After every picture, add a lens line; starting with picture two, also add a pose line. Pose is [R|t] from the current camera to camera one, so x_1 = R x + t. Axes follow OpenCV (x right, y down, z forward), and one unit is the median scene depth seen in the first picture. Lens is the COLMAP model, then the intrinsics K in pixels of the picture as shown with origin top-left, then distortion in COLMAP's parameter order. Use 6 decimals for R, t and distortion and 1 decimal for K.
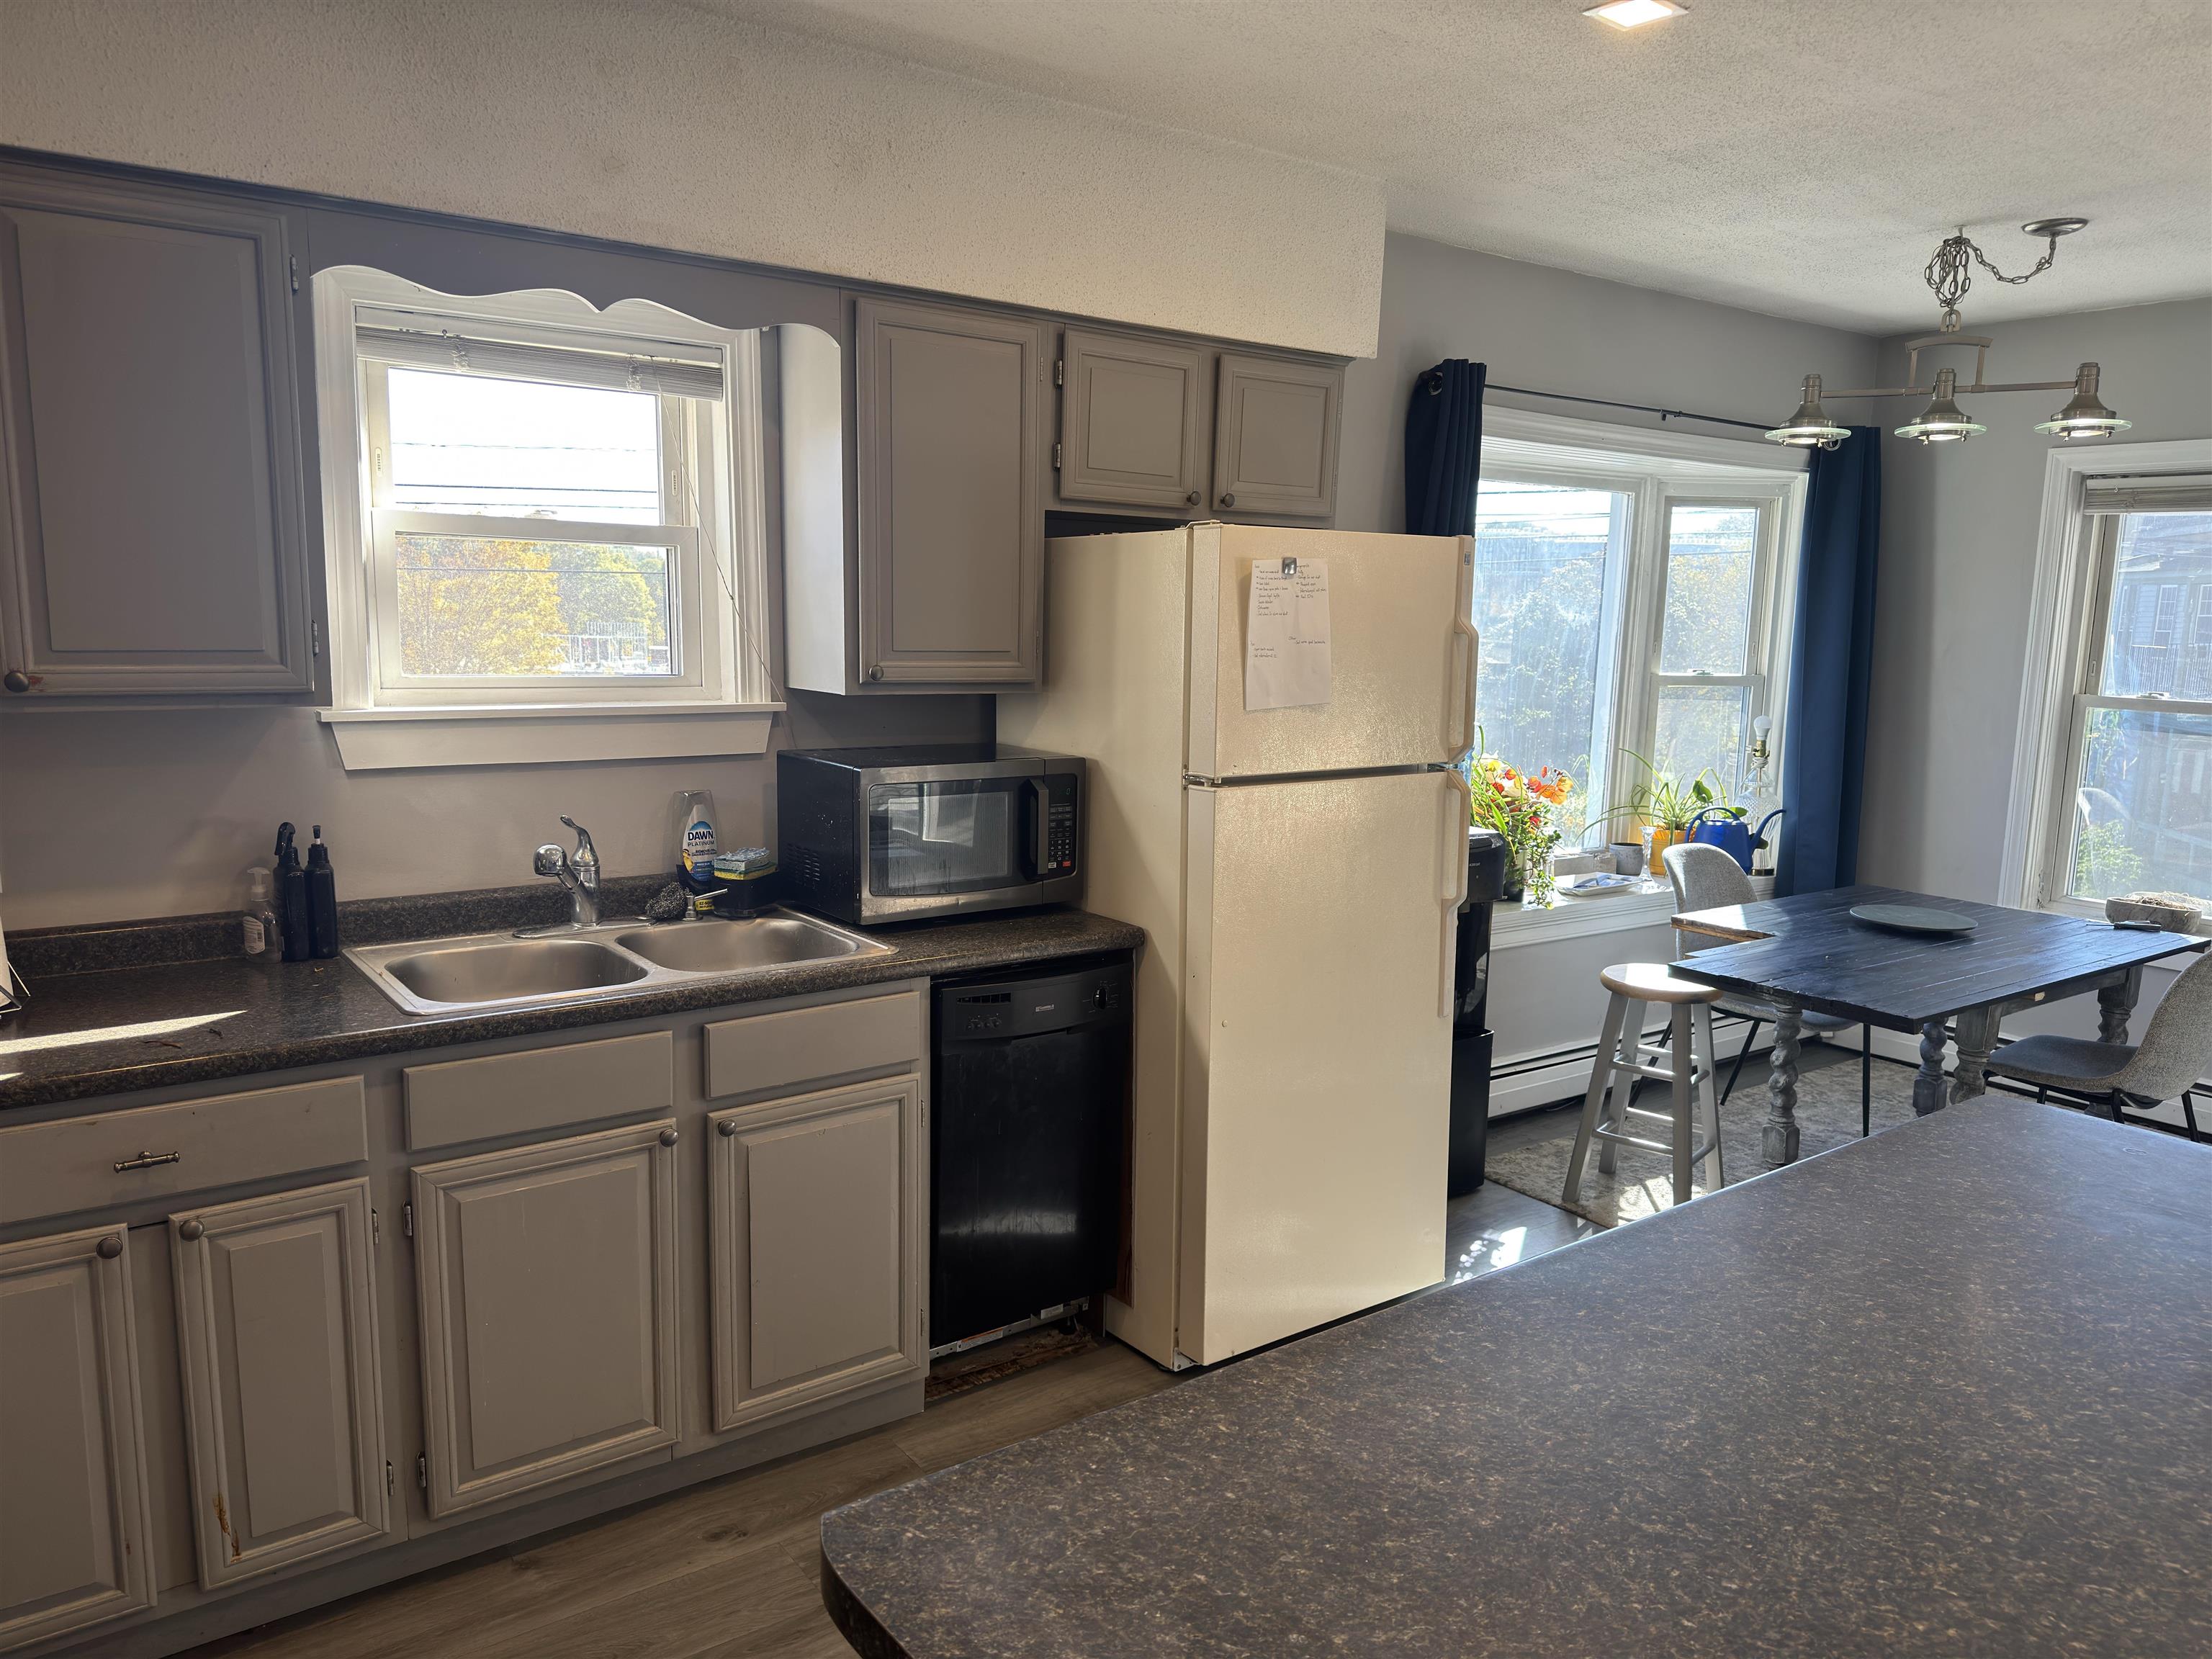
lens RADIAL K [[1540.8, 0, 1075.3], [0, 1540.8, 843.9], [0, 0, 1]] dist [0.052762, -0.065181]
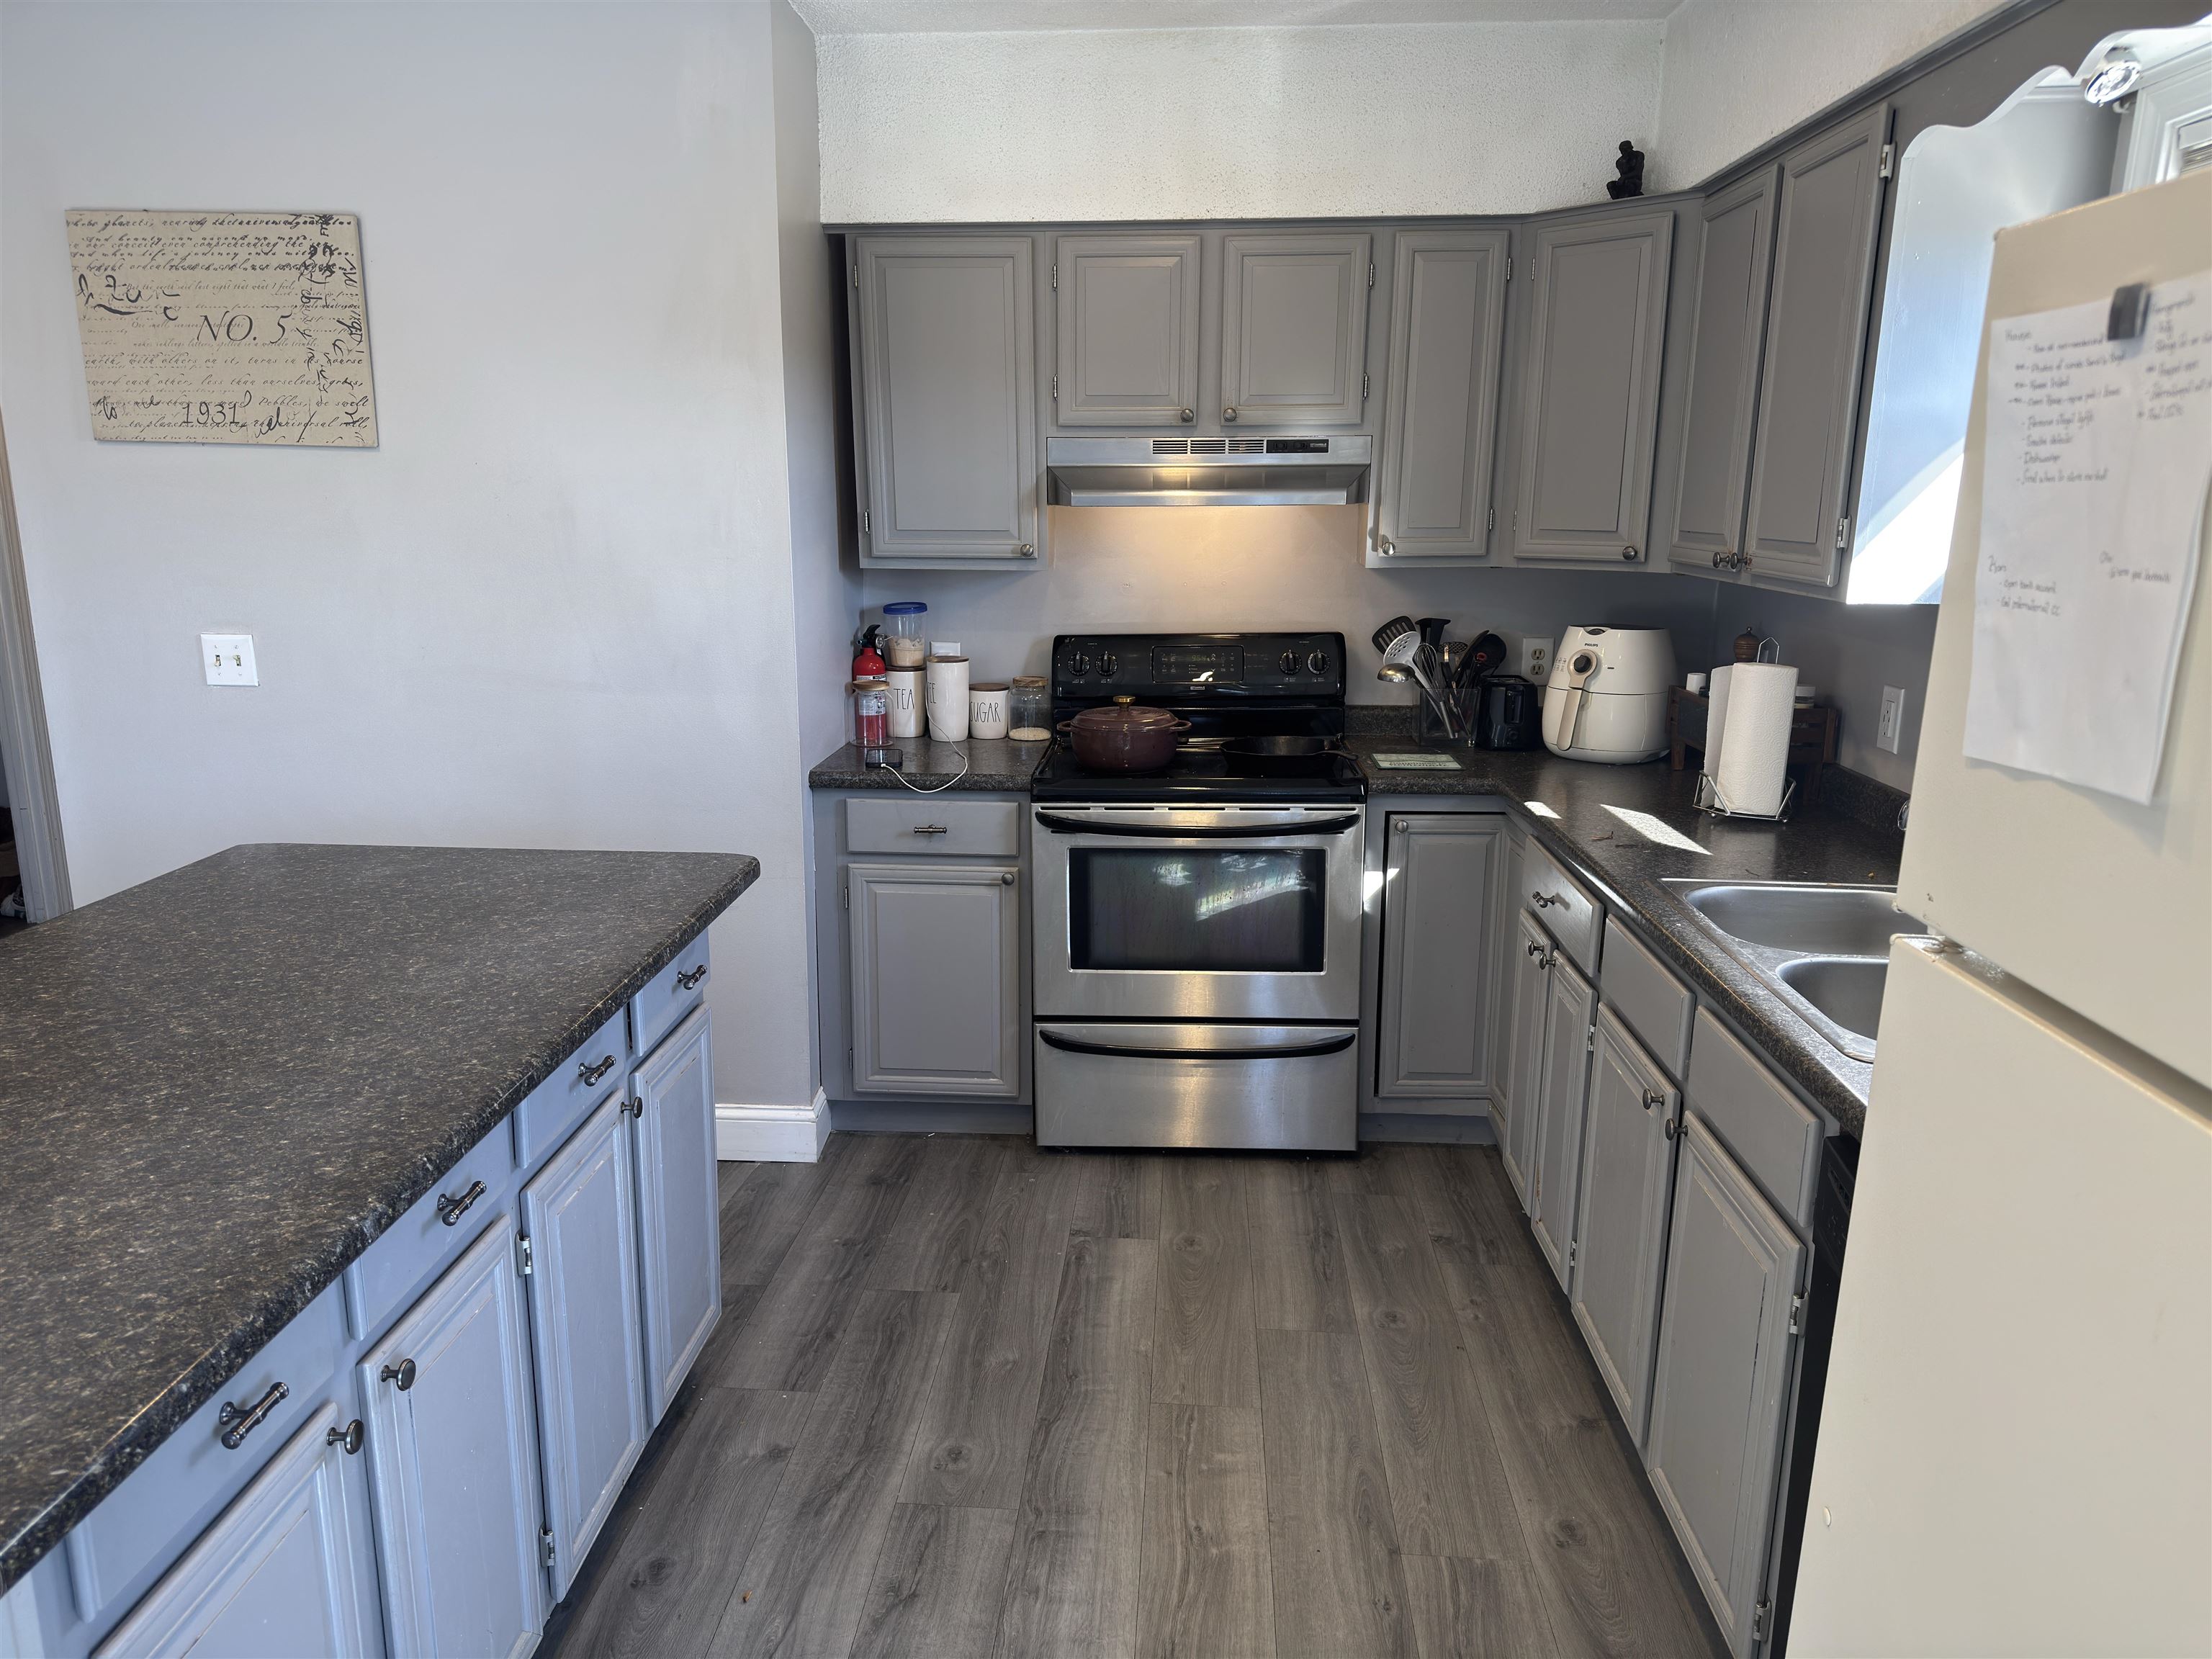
lens RADIAL K [[1540.8, 0, 1101.0], [0, 1540.8, 838.0], [0, 0, 1]] dist [0.052762, -0.065181]
pose [[-0.617127, 0.150246, -0.772386, 0.302491], [-0.144060, 0.943436, 0.298621, -0.086386], [0.773564, 0.295557, -0.560576, 0.620441]]
